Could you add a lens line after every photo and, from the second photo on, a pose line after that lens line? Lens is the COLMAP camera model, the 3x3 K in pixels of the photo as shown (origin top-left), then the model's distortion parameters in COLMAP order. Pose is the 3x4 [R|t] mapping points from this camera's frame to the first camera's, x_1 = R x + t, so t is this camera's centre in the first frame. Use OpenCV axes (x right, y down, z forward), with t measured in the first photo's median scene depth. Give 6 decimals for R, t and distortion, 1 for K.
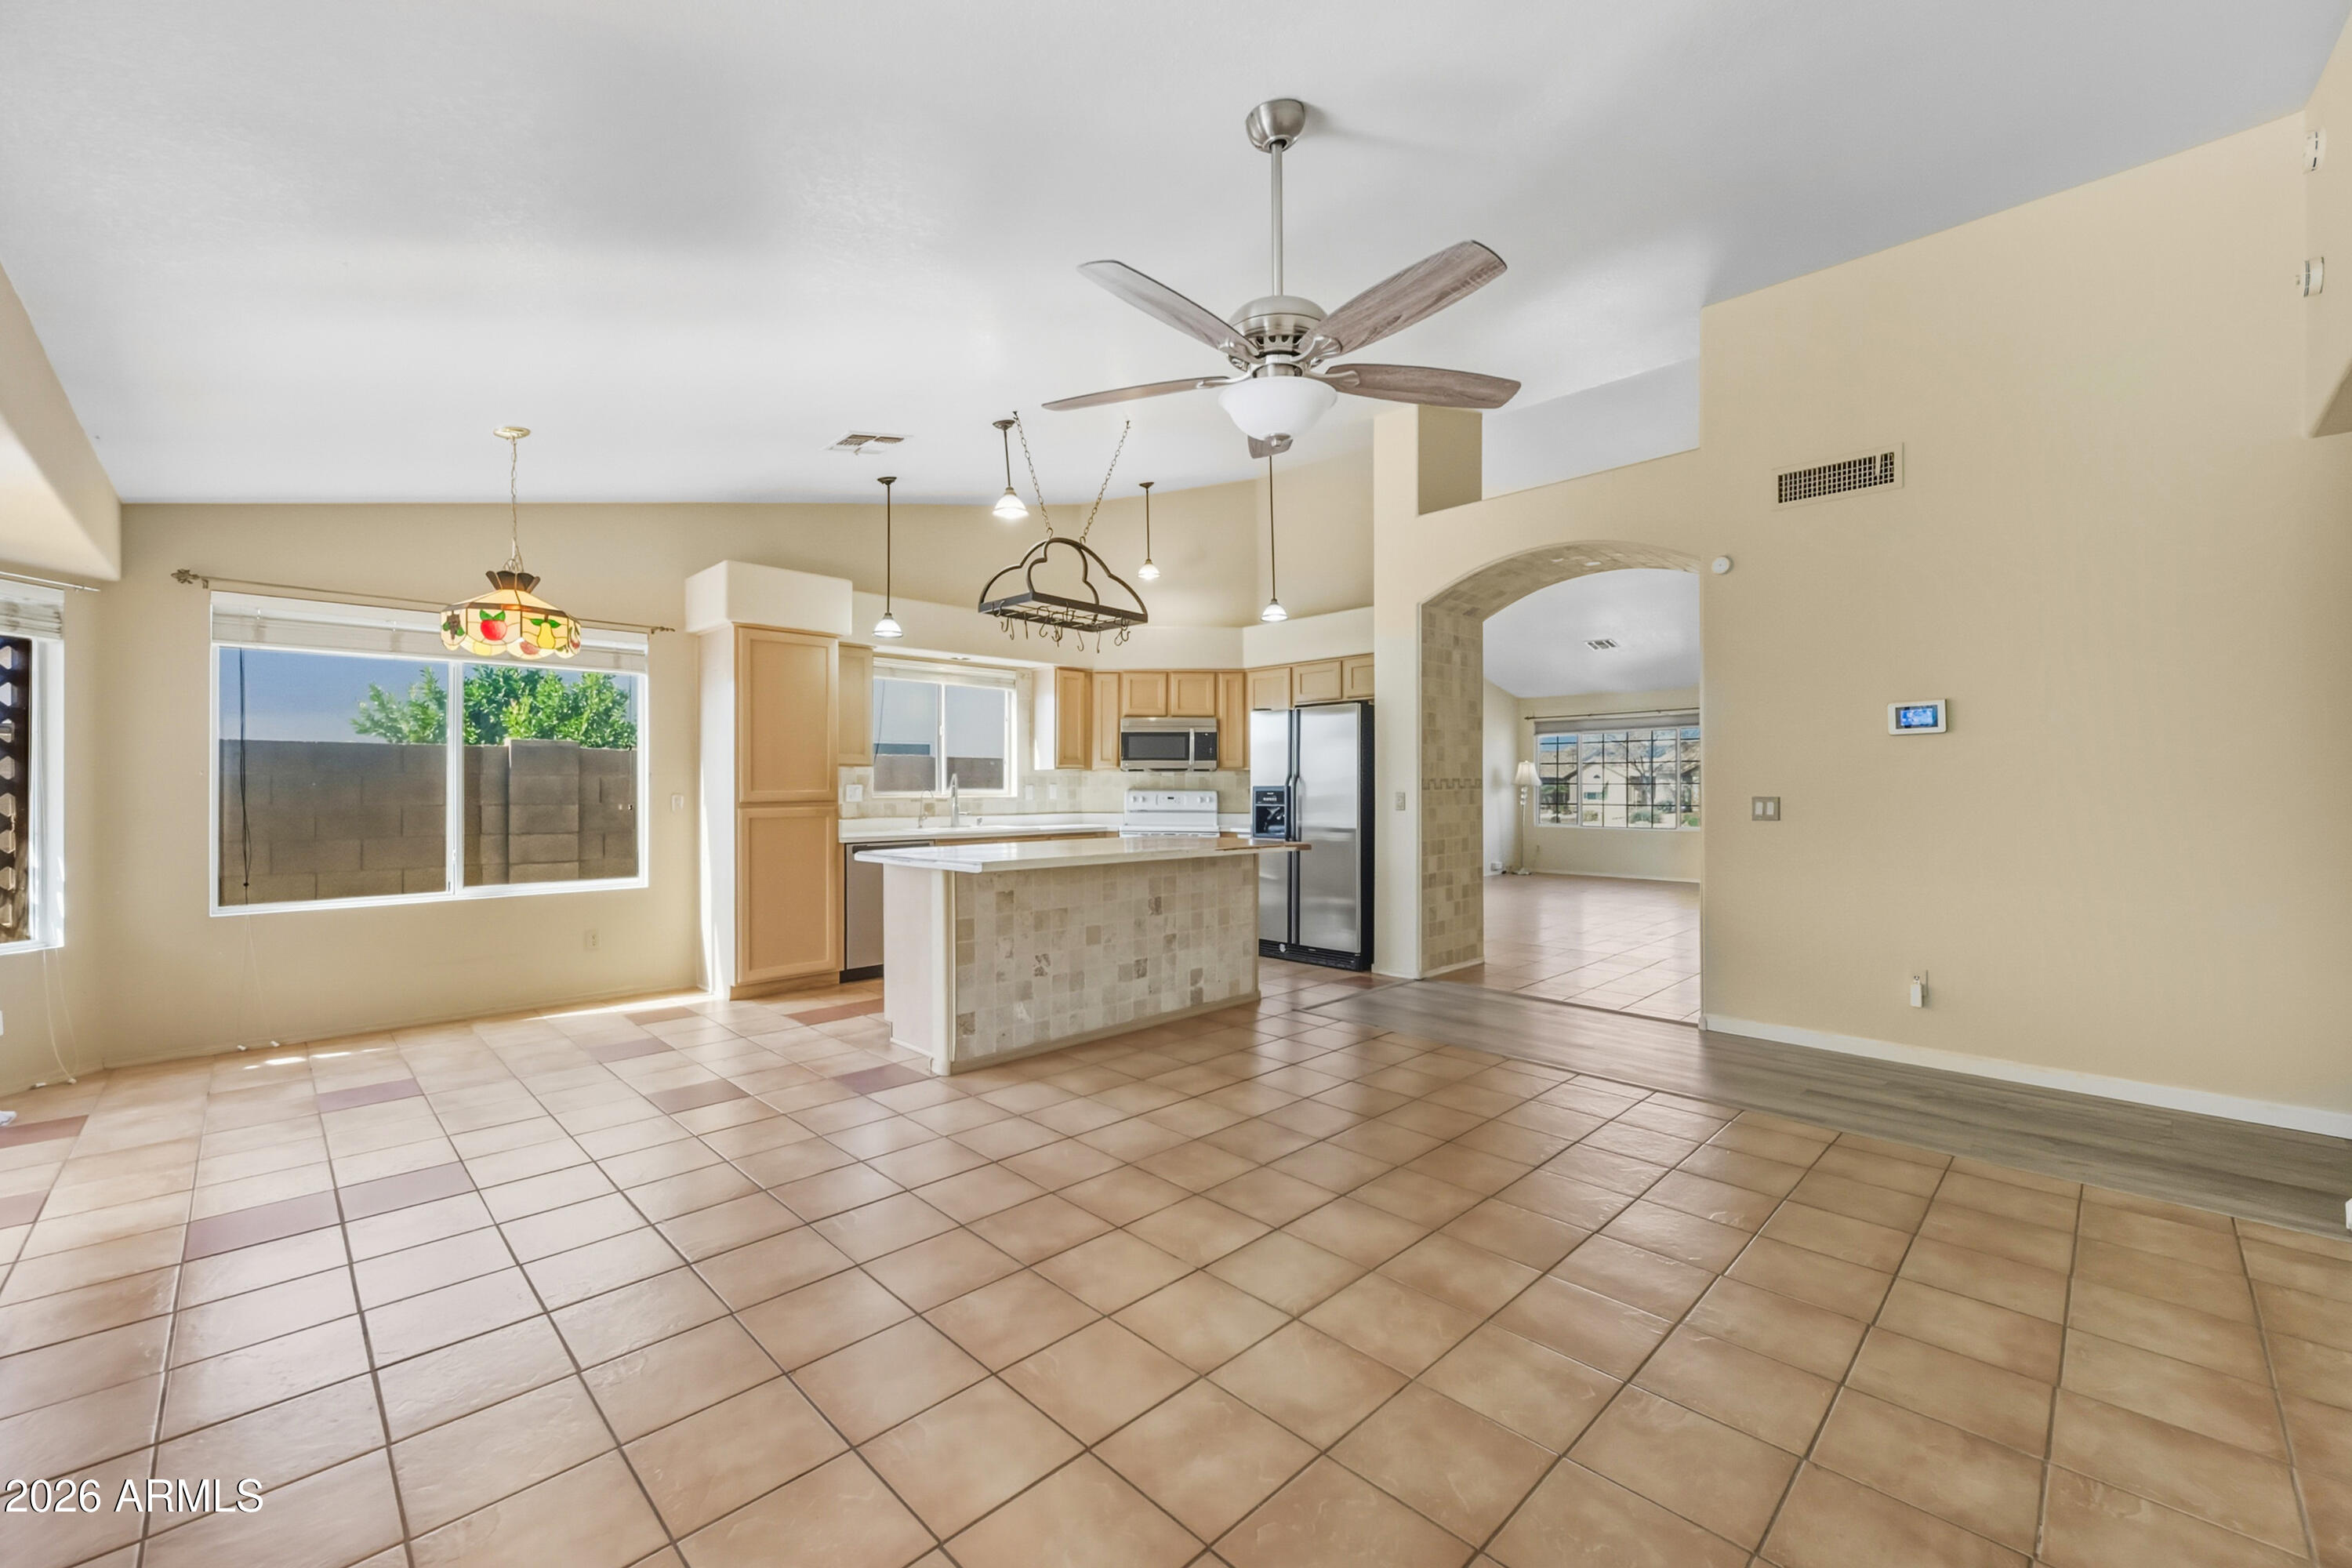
lens RADIAL K [[931.1, 0, 1173.2], [0, 931.1, 779.9], [0, 0, 1]] dist [-0.001694, 0.000728]
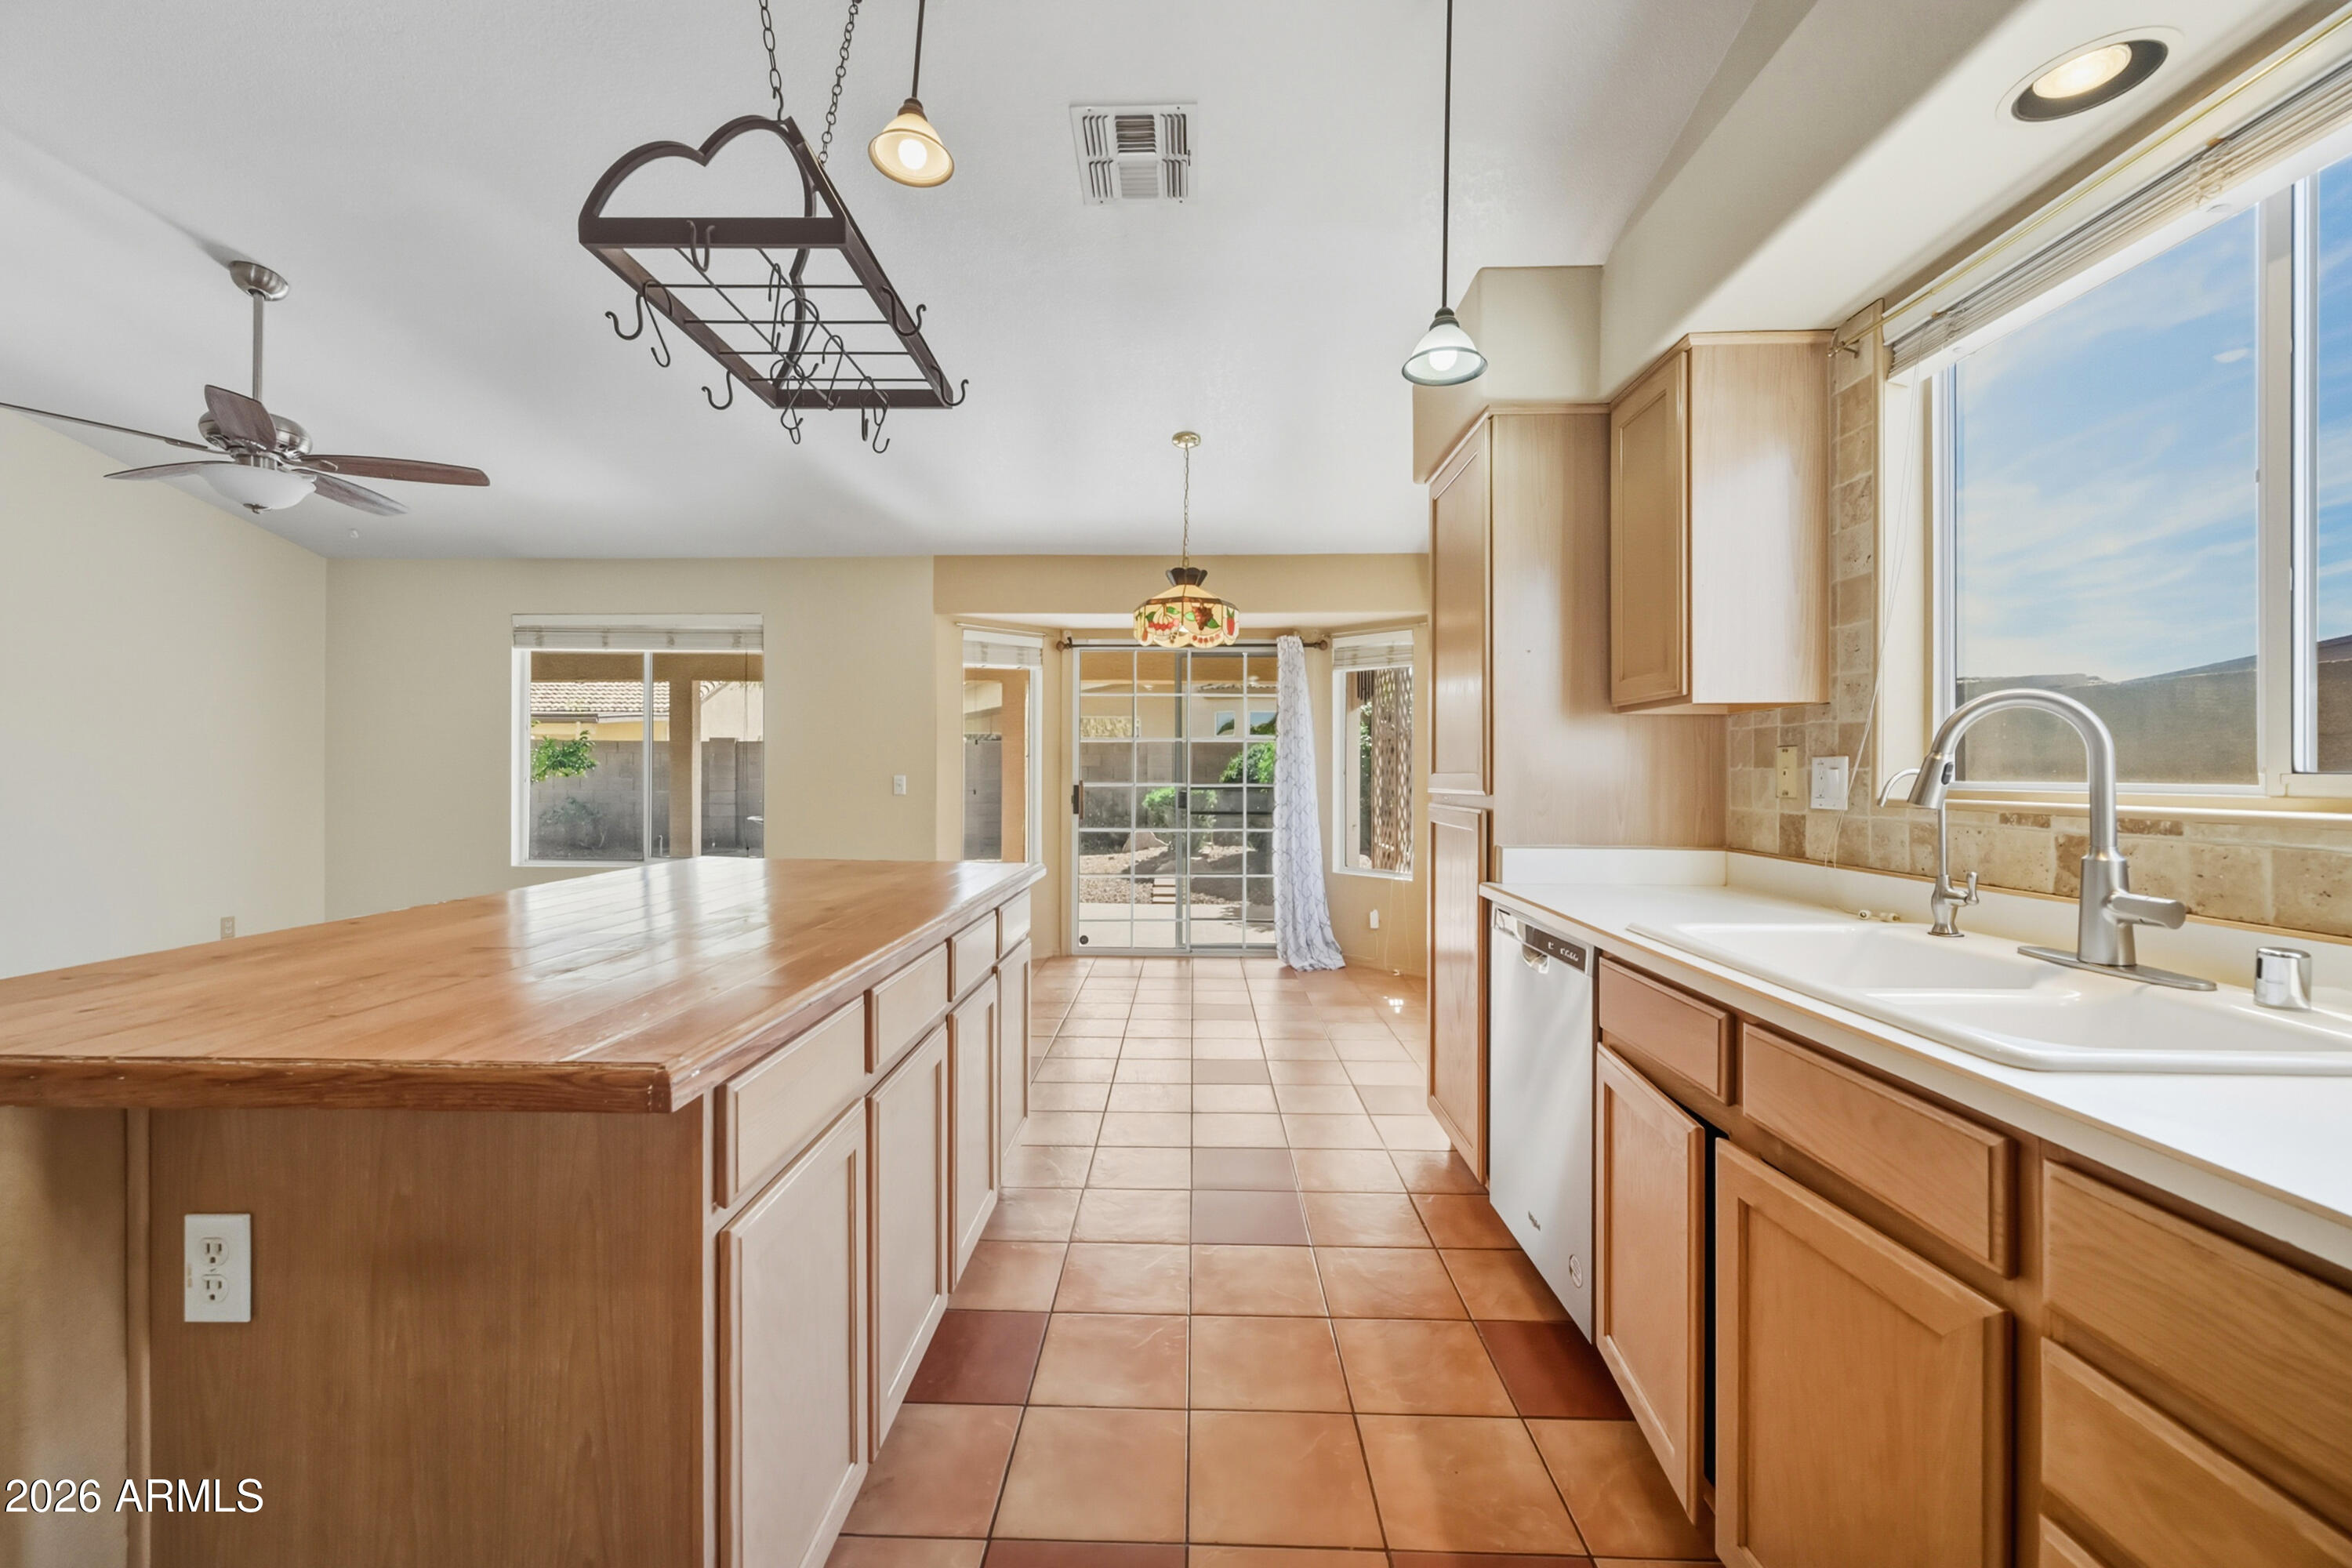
lens RADIAL K [[931.1, 0, 1189.6], [0, 931.1, 764.0], [0, 0, 1]] dist [-0.001694, 0.000728]
pose [[-0.706932, -0.007535, -0.707242, 0.046836], [0.001357, 0.999927, -0.012010, 0.014772], [0.707280, -0.009450, -0.706870, 1.415413]]
